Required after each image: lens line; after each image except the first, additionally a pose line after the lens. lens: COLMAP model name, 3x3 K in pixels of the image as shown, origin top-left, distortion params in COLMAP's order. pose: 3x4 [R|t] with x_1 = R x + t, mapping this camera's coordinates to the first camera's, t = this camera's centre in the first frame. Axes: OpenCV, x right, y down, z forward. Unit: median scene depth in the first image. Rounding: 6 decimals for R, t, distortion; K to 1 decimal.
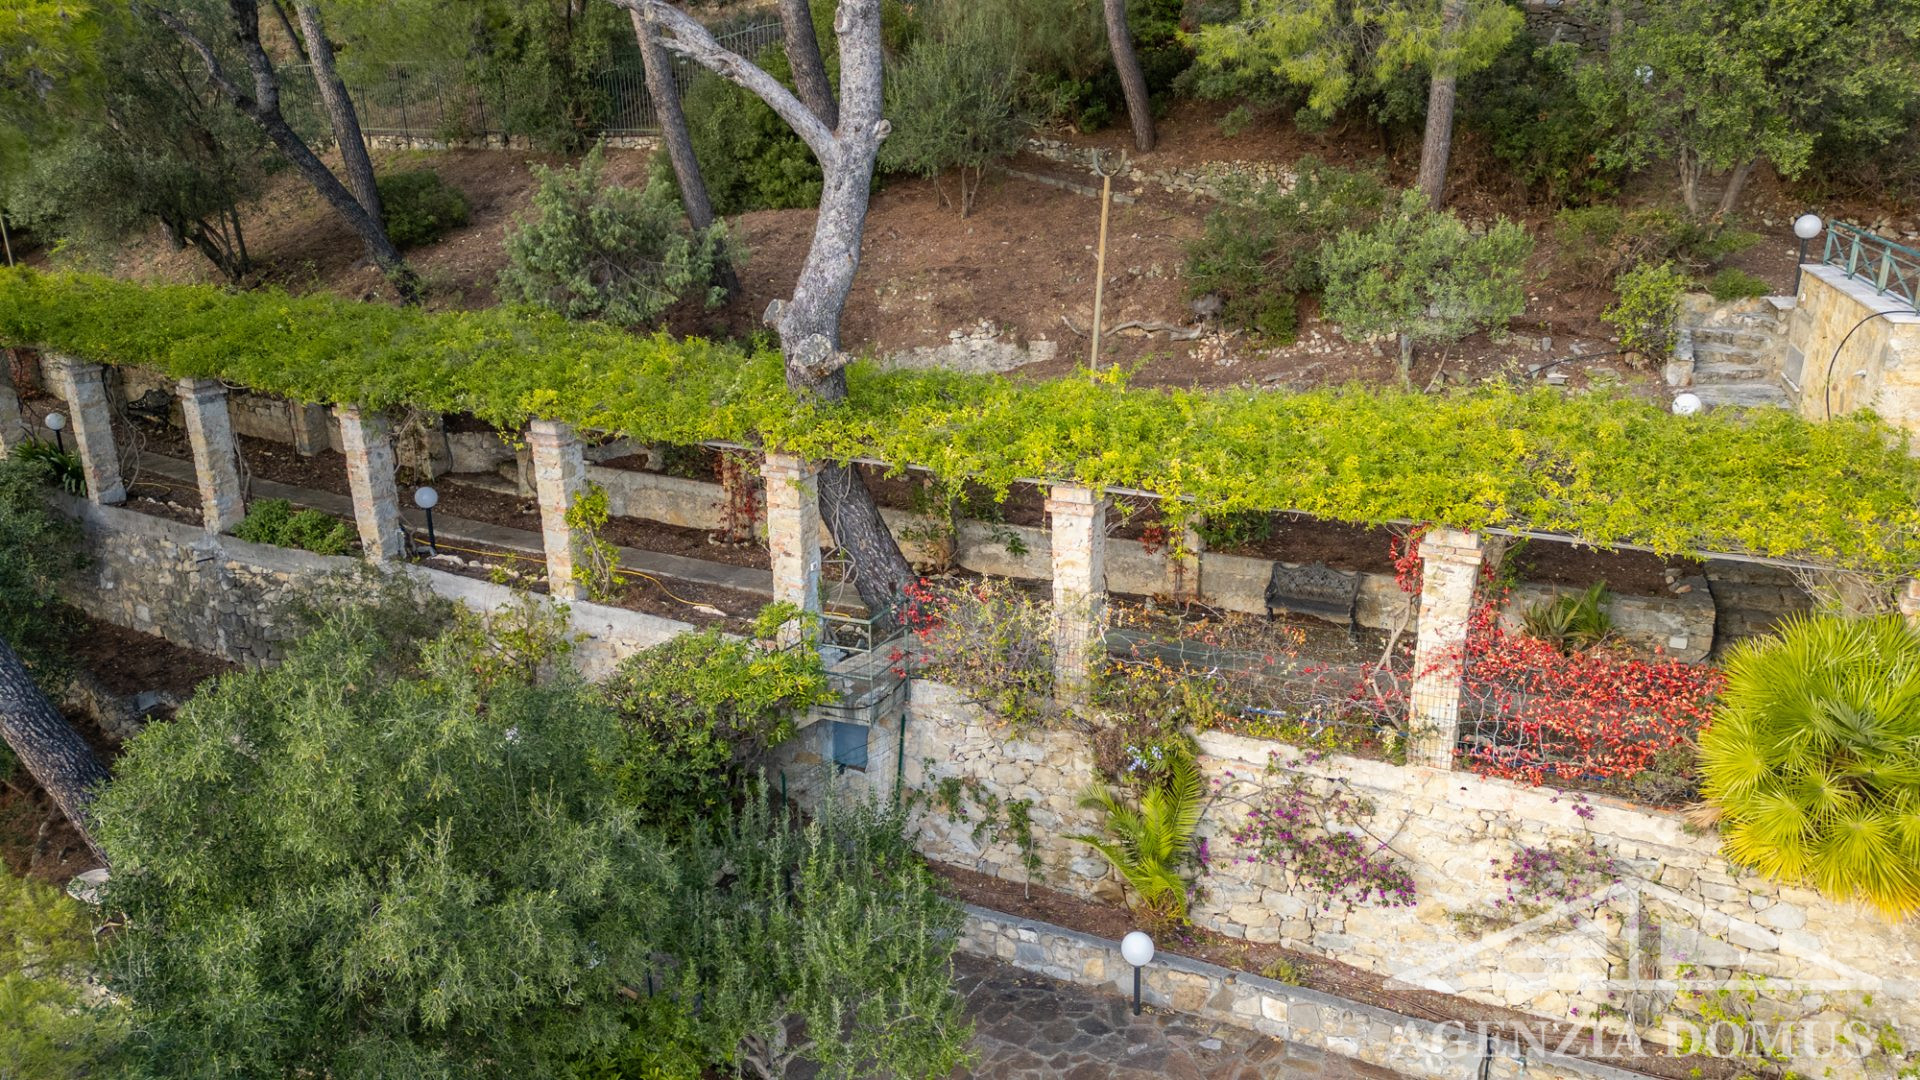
lens RADIAL K [[1314.4, 0, 961.4], [0, 1314.4, 537.0], [0, 0, 1]] dist [0.020419, -0.027069]
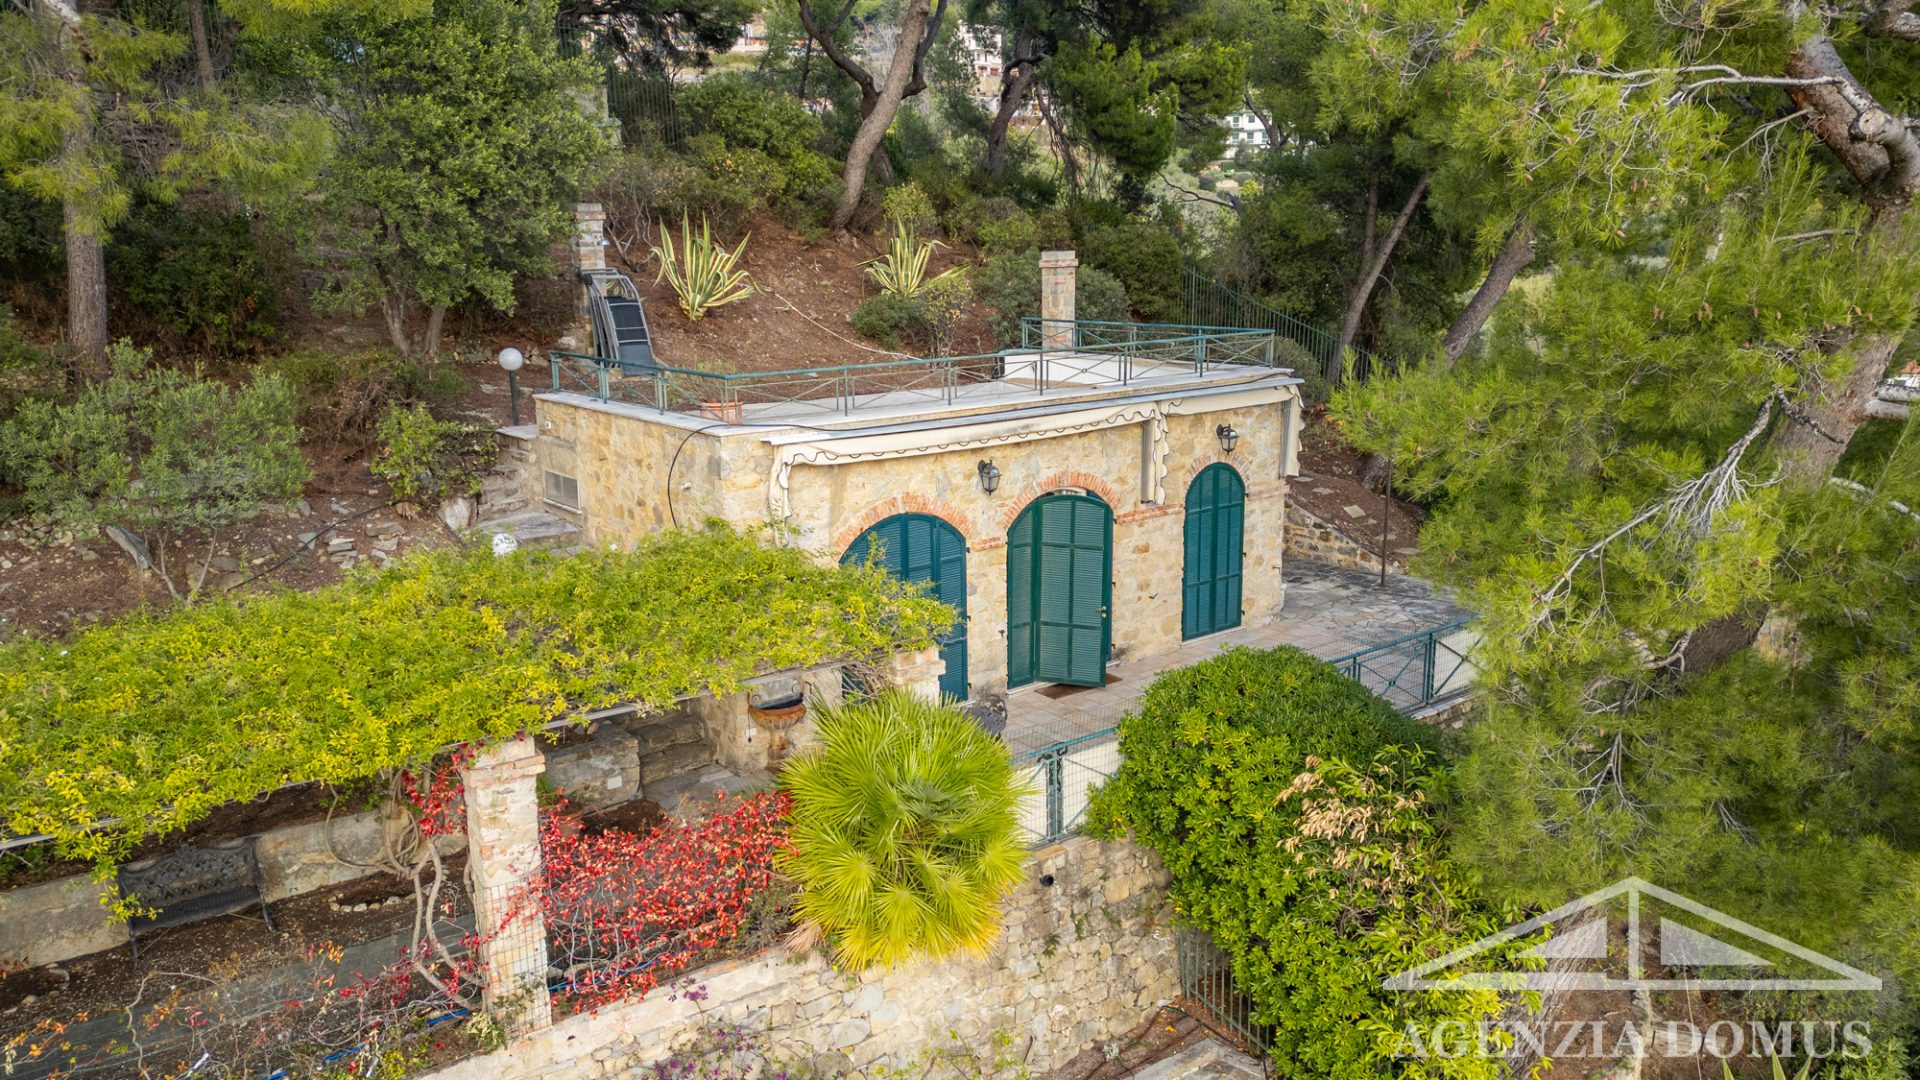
lens RADIAL K [[1314.4, 0, 956.7], [0, 1314.4, 536.0], [0, 0, 1]] dist [0.020419, -0.027069]
pose [[0.478561, -0.176245, 0.860184, -0.157882], [0.267461, 0.962354, 0.048377, -0.086604], [-0.836328, 0.206914, 0.507684, 0.313893]]
